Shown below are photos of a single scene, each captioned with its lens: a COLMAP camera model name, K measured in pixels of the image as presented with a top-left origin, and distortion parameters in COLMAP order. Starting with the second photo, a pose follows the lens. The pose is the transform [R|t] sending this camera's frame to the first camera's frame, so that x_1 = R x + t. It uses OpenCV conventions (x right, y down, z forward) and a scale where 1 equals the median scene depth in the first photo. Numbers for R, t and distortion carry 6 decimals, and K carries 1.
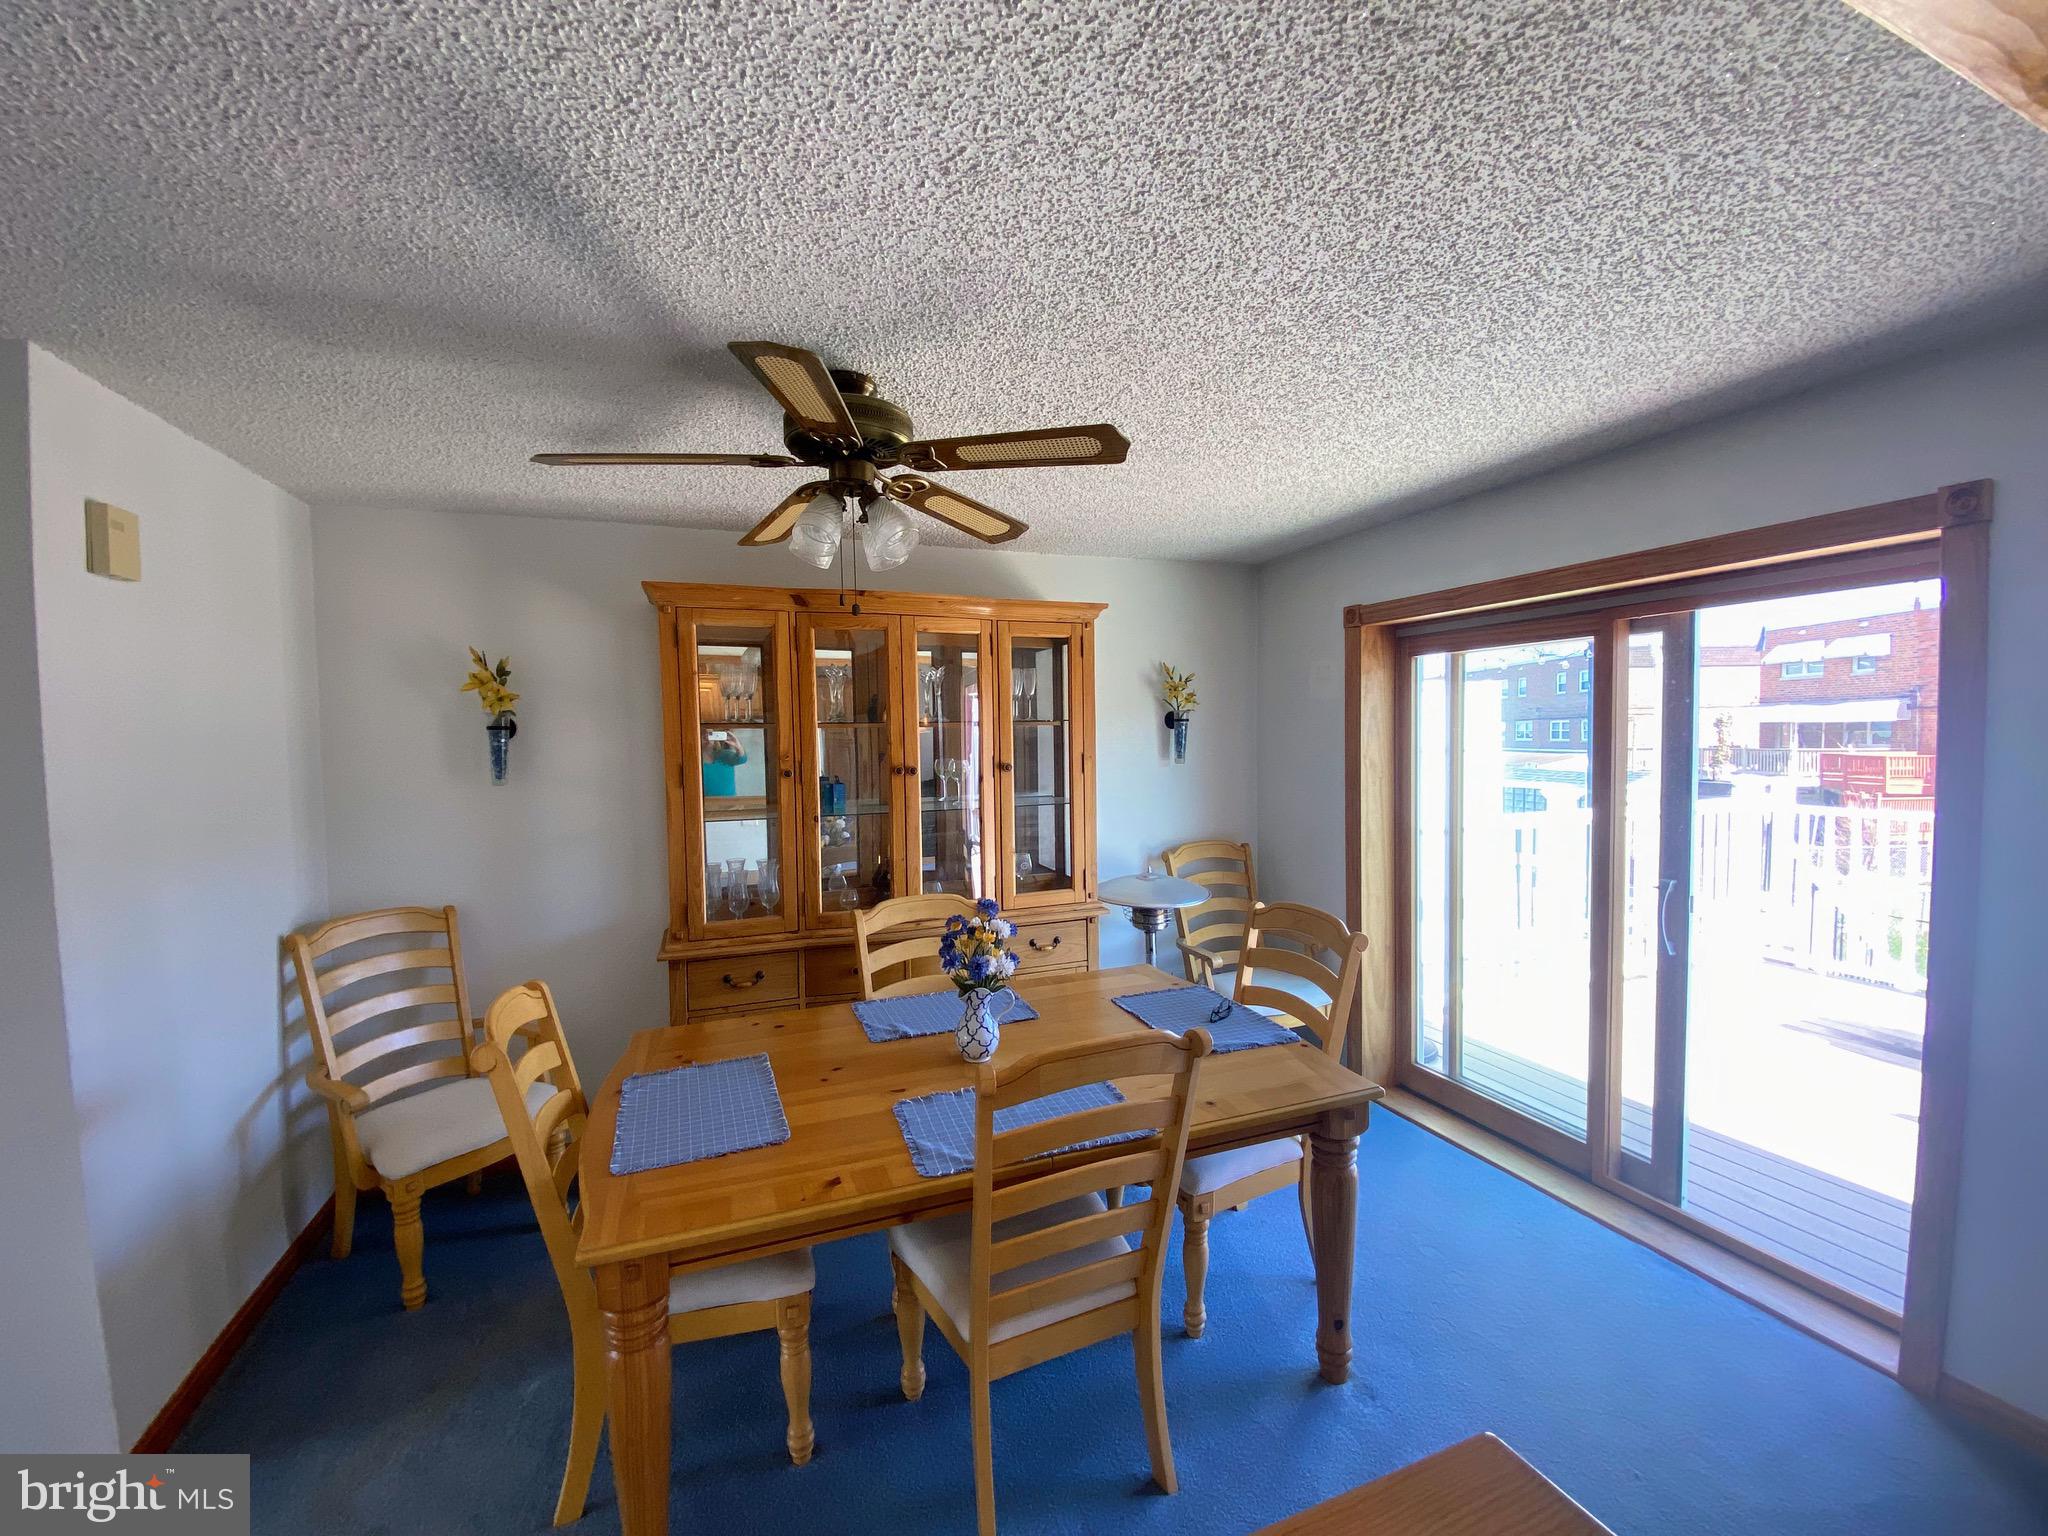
lens RADIAL K [[830.1, 0, 1021.4], [0, 830.1, 773.2], [0, 0, 1]] dist [0.021264, -0.022159]
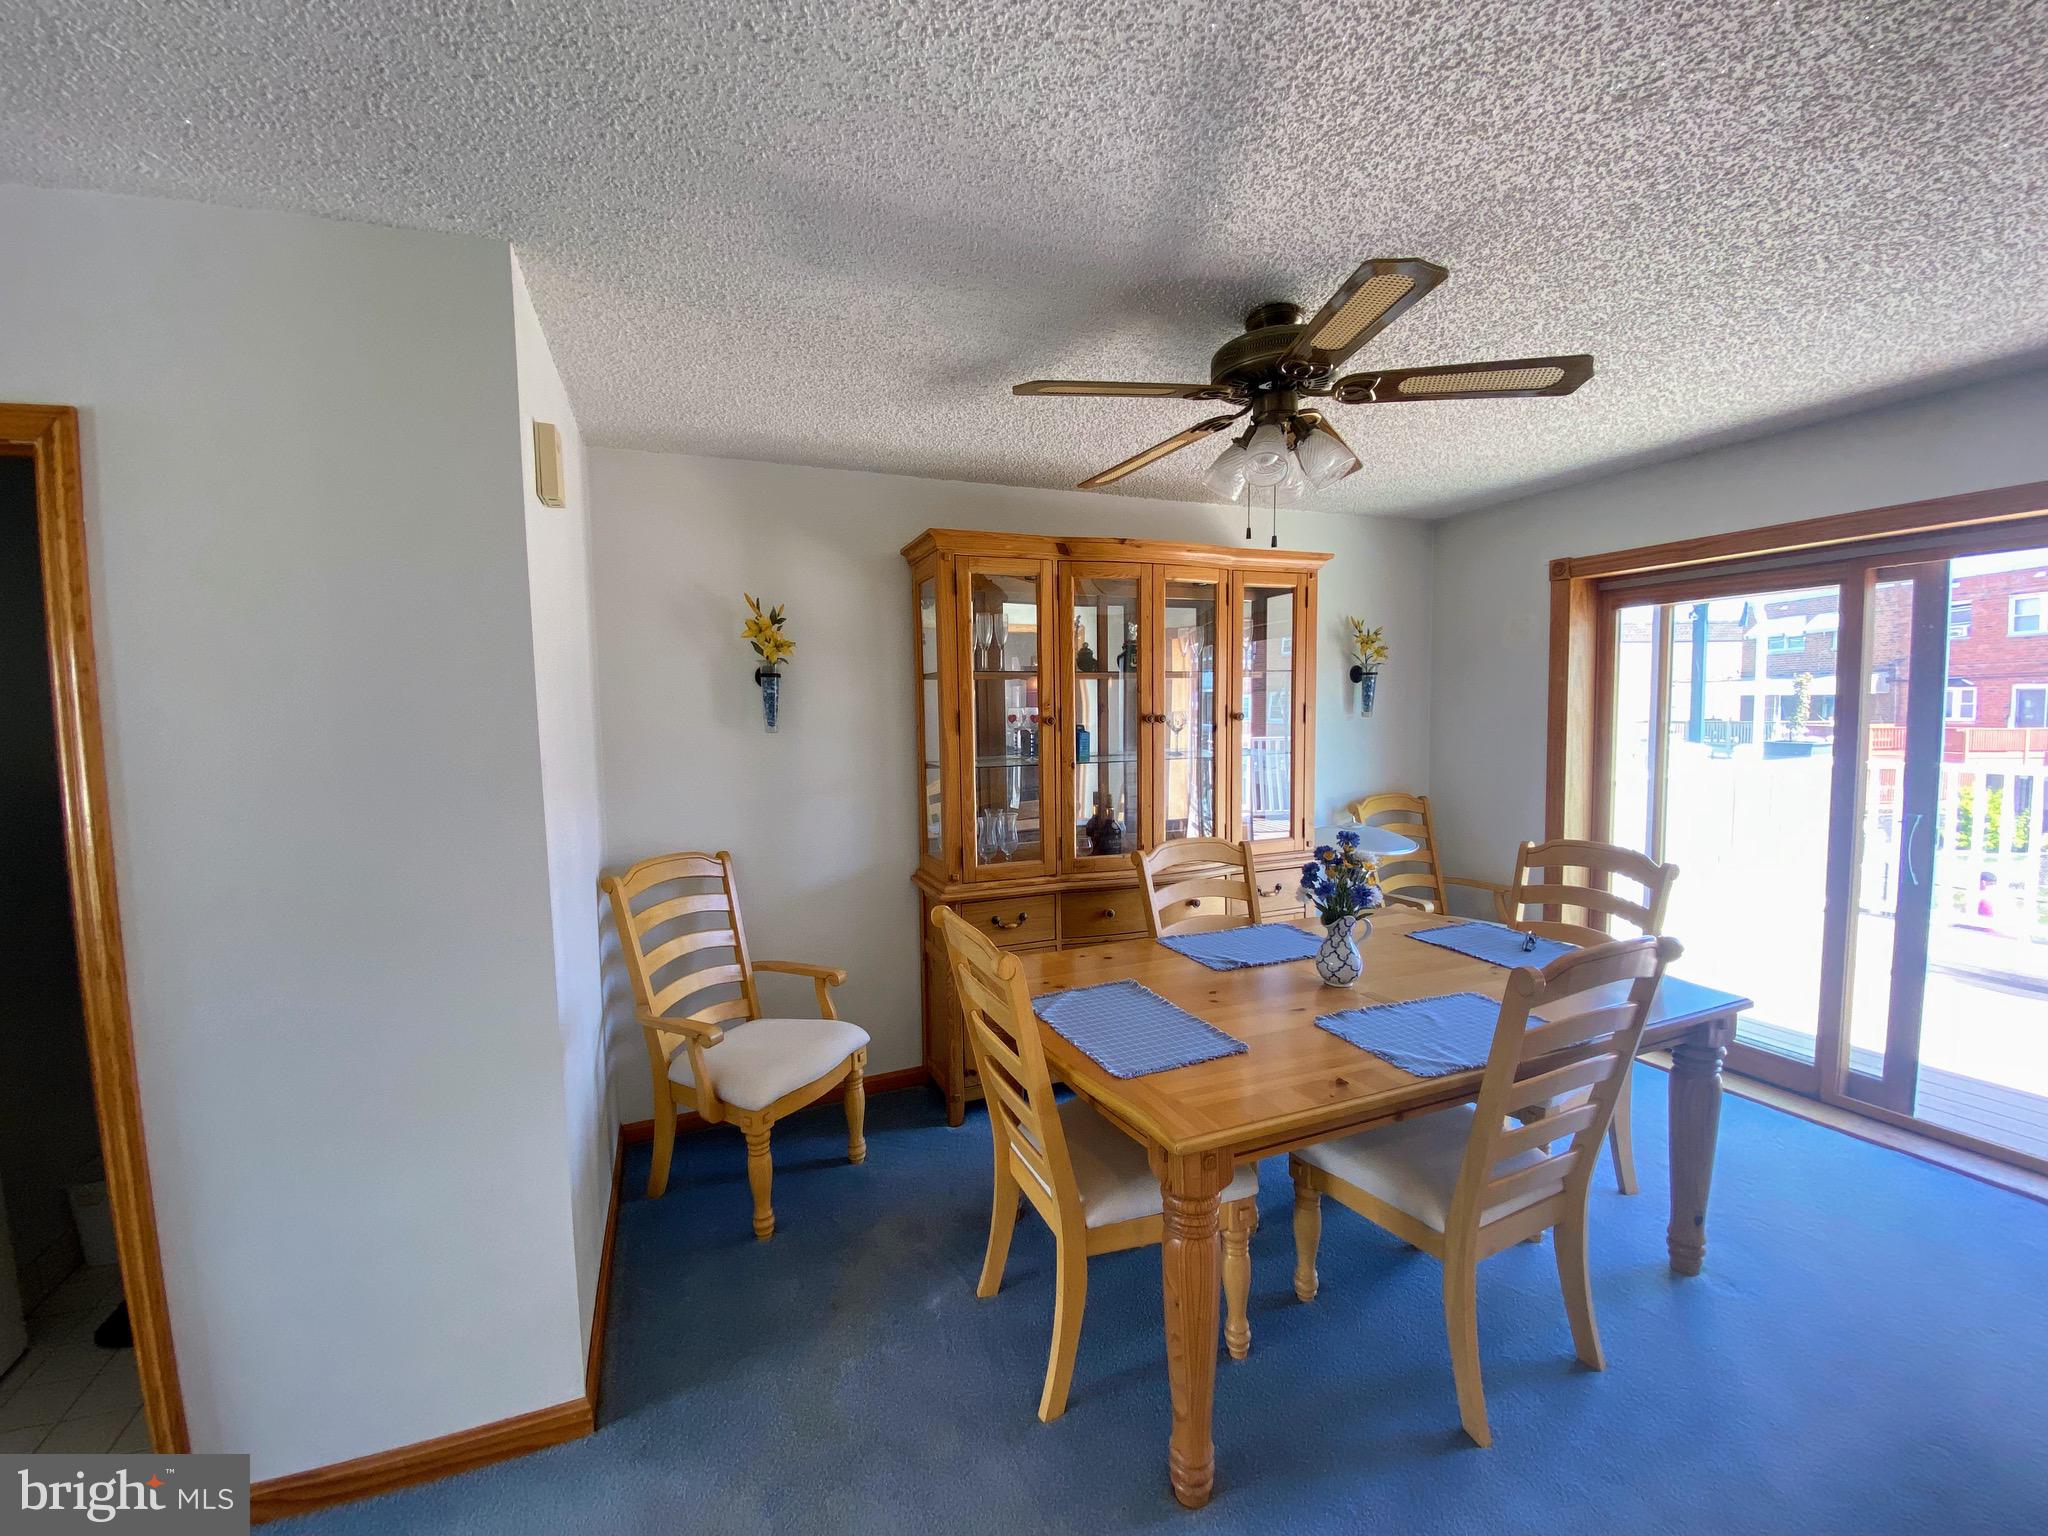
lens RADIAL K [[823.7, 0, 1026.7], [0, 823.7, 772.0], [0, 0, 1]] dist [0.029920, -0.025413]
pose [[0.999578, -0.004101, 0.028765, -0.354131], [0.003338, 0.999643, 0.026520, 0.038619], [-0.028863, -0.026413, 0.999234, -0.011214]]
